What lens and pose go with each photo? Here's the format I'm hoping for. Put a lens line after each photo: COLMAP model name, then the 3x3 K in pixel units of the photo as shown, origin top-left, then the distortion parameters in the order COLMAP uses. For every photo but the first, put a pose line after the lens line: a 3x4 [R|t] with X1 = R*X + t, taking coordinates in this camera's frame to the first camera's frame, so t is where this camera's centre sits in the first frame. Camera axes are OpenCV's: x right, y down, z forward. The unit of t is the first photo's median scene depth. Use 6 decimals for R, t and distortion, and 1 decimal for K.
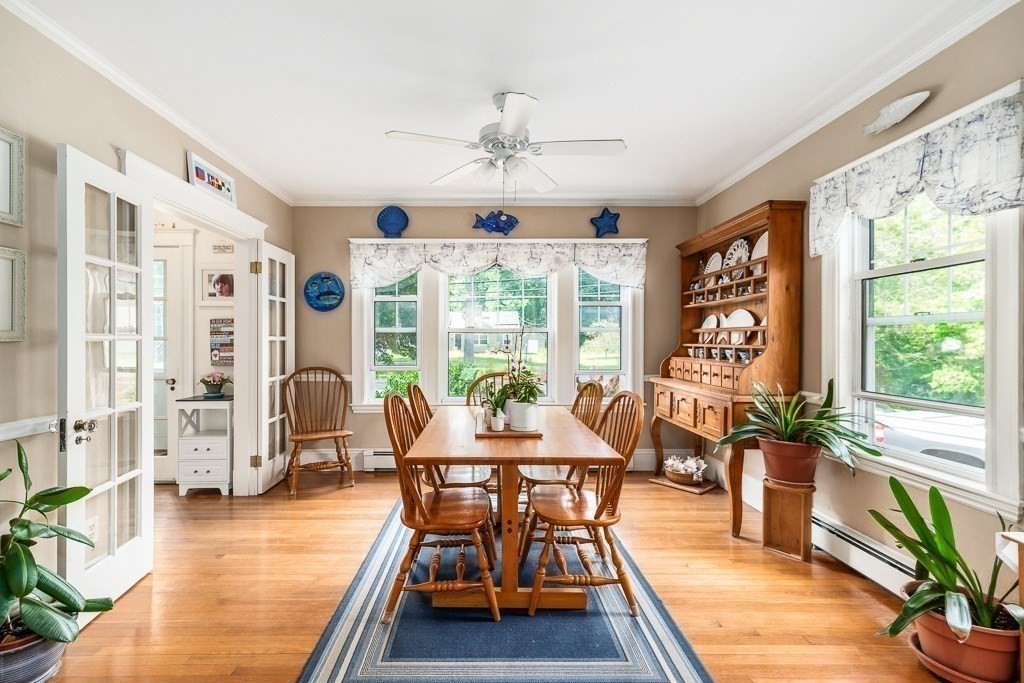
lens RADIAL K [[463.7, 0, 480.4], [0, 463.7, 343.7], [0, 0, 1]] dist [0.007757, 0.000429]
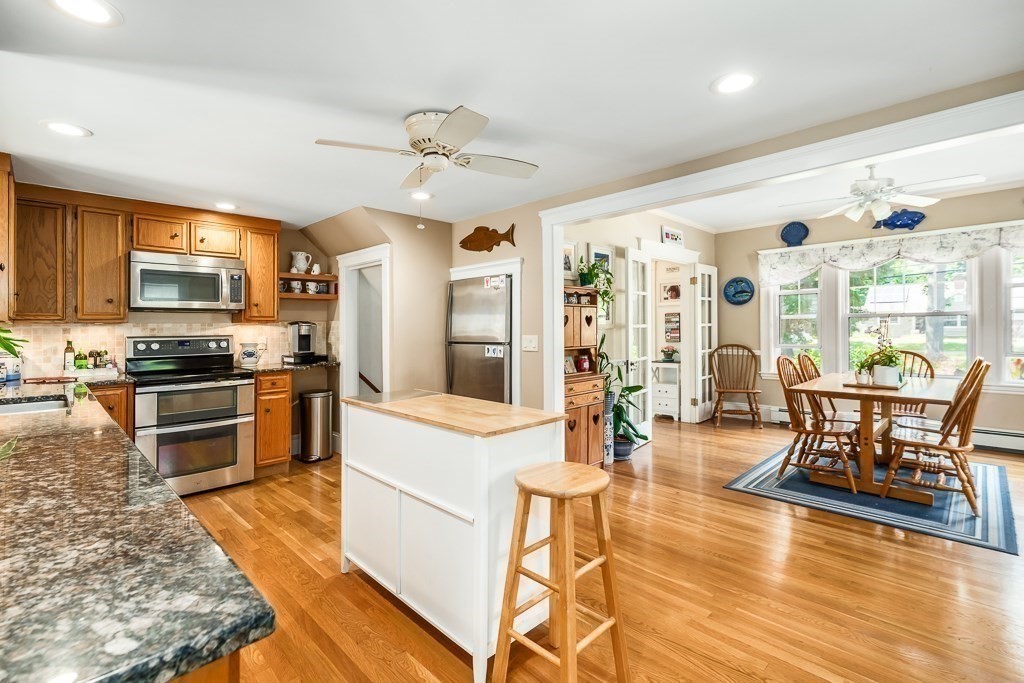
lens RADIAL K [[463.7, 0, 508.6], [0, 463.7, 331.5], [0, 0, 1]] dist [0.007757, 0.000429]
pose [[0.712973, -0.002985, -0.701186, 0.169147], [0.008240, 0.999958, 0.004122, -0.000887], [0.701143, -0.008716, 0.712967, -0.544772]]
